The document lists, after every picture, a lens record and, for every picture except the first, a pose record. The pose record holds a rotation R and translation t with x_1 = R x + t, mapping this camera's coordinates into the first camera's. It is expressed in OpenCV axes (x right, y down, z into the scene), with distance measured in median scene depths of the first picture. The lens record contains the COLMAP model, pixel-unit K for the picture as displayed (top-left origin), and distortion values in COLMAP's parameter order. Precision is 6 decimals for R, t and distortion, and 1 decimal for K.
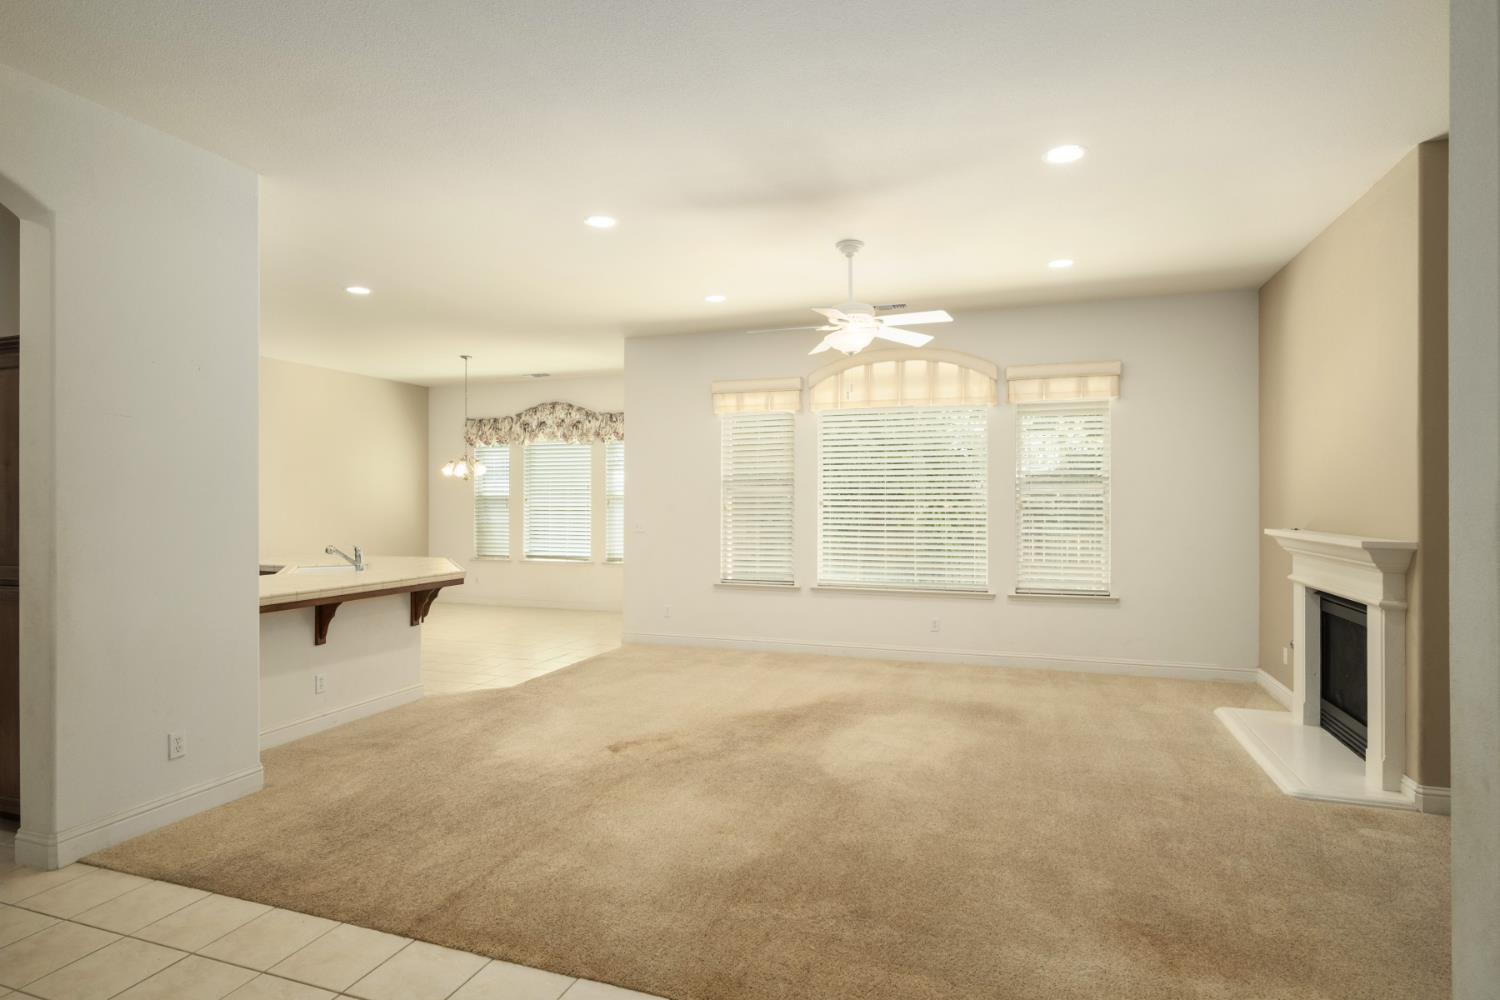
lens RADIAL K [[799.9, 0, 737.6], [0, 799.9, 489.2], [0, 0, 1]] dist [-0.001008, 0.001185]
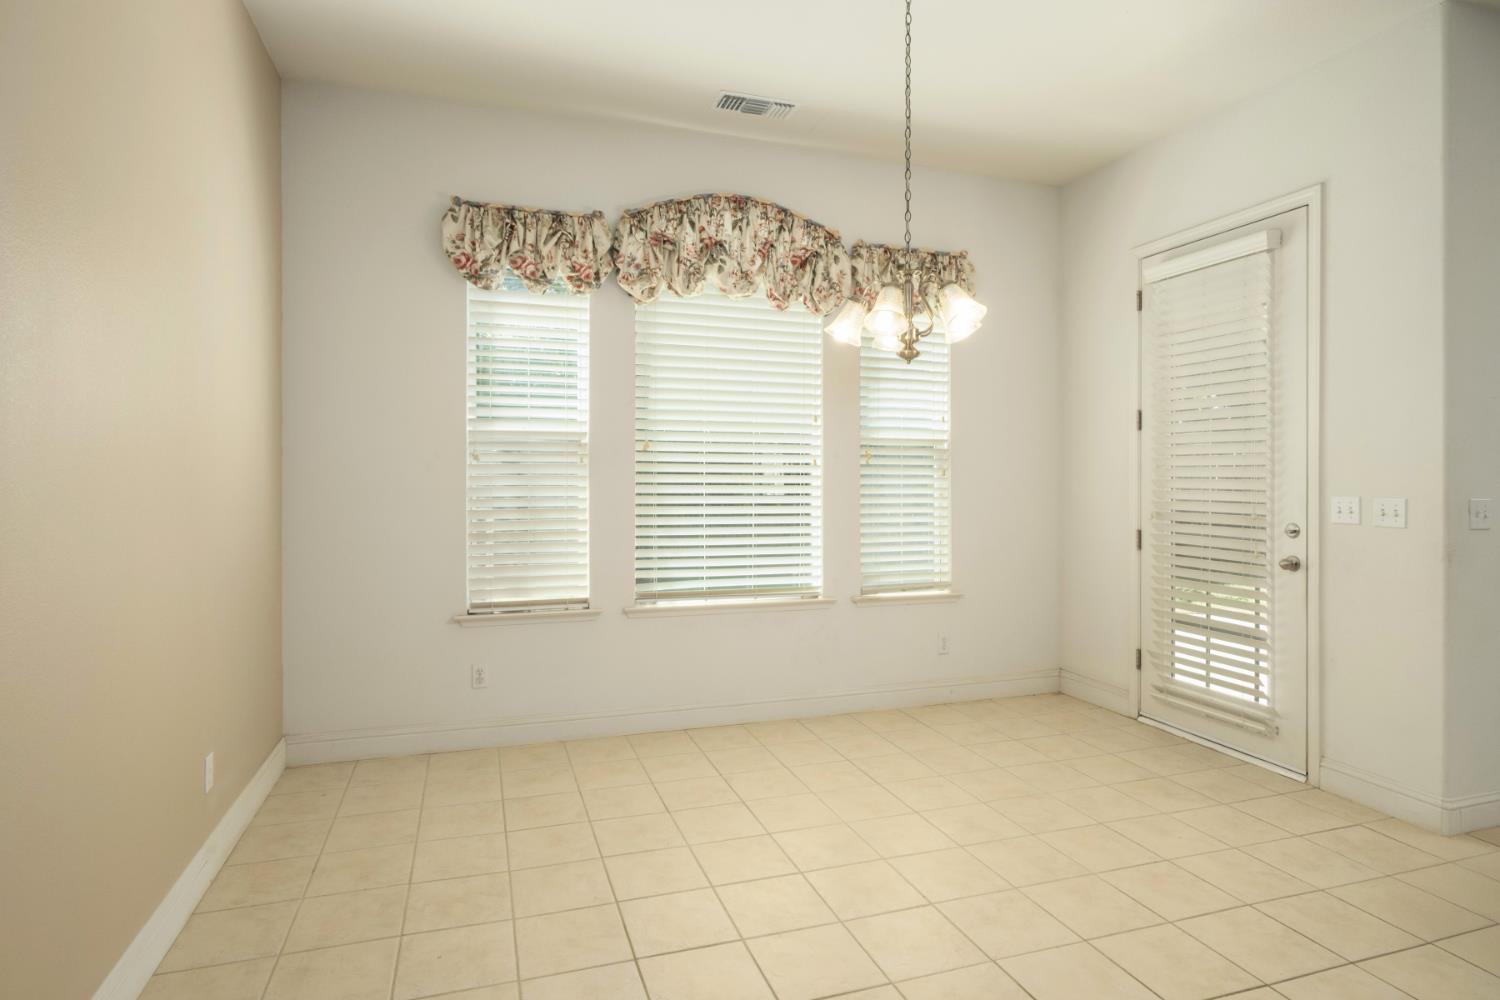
lens RADIAL K [[799.9, 0, 727.6], [0, 799.9, 478.5], [0, 0, 1]] dist [-0.001008, 0.001185]
pose [[0.790672, 0.000610, 0.612240, -0.826869], [-0.016882, 0.999641, 0.020806, 0.036143], [-0.612008, -0.026786, 0.790398, 1.209248]]
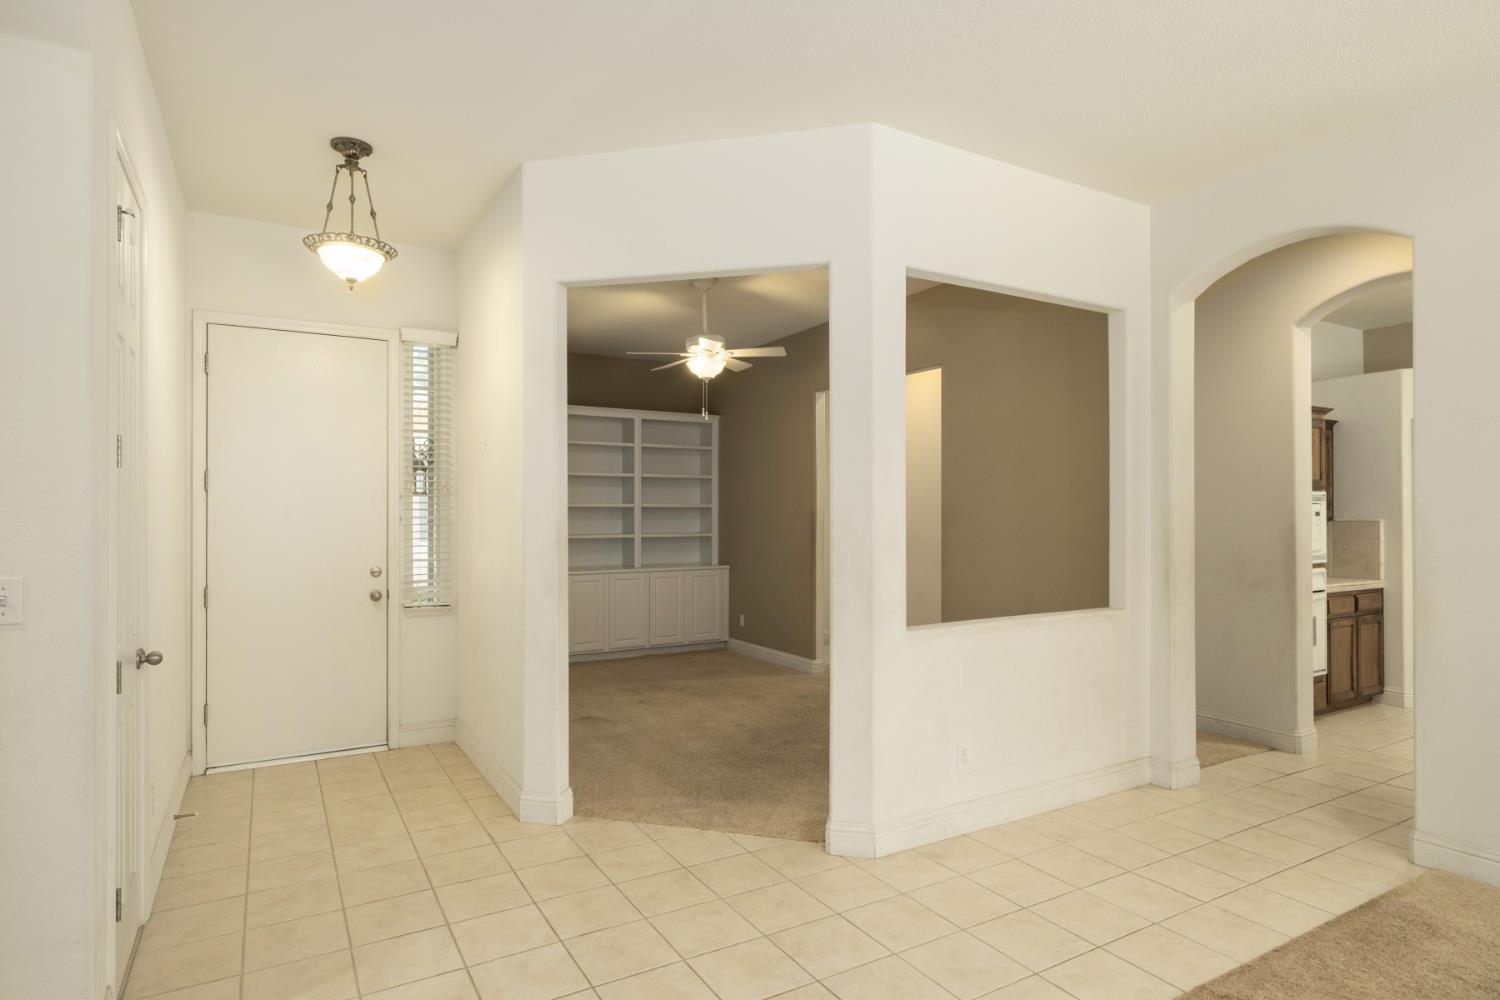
lens RADIAL K [[799.9, 0, 739.4], [0, 799.9, 507.7], [0, 0, 1]] dist [-0.001008, 0.001185]
pose [[-0.639339, -0.003298, -0.768918, 0.267059], [0.013010, 0.999801, -0.015107, 0.006380], [0.768815, -0.019662, -0.639169, 0.507650]]
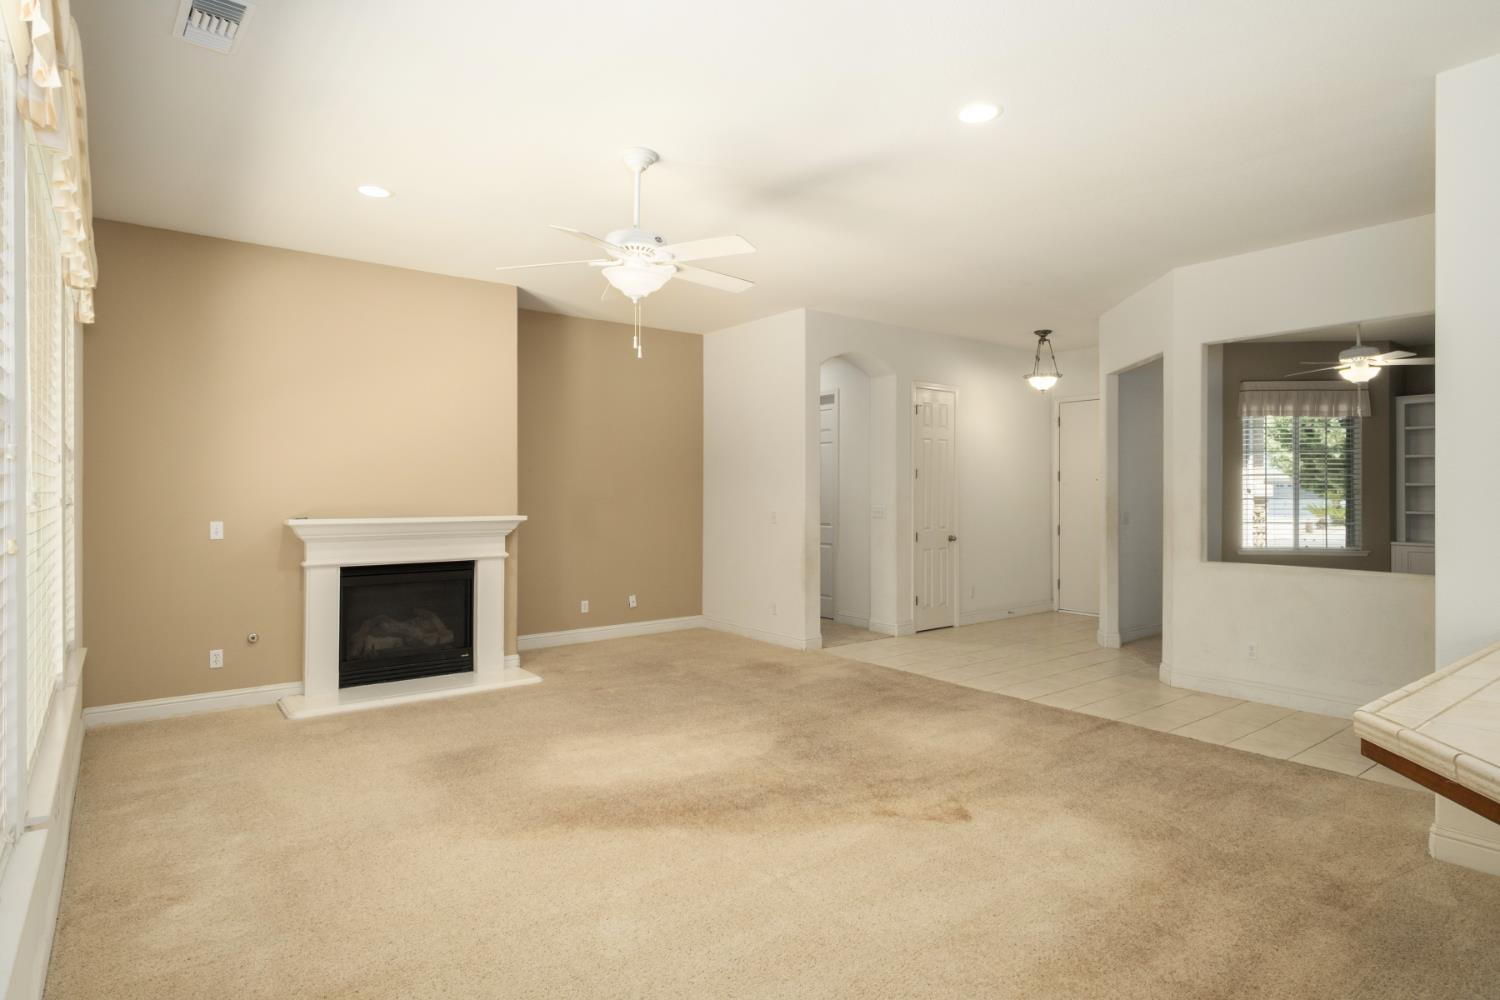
lens RADIAL K [[799.9, 0, 735.8], [0, 799.9, 488.3], [0, 0, 1]] dist [-0.001008, 0.001185]
pose [[-0.841631, 0.003483, 0.540041, -0.289348], [-0.007913, 0.999792, -0.018781, 0.021819], [-0.539994, -0.020080, -0.841429, 1.320208]]
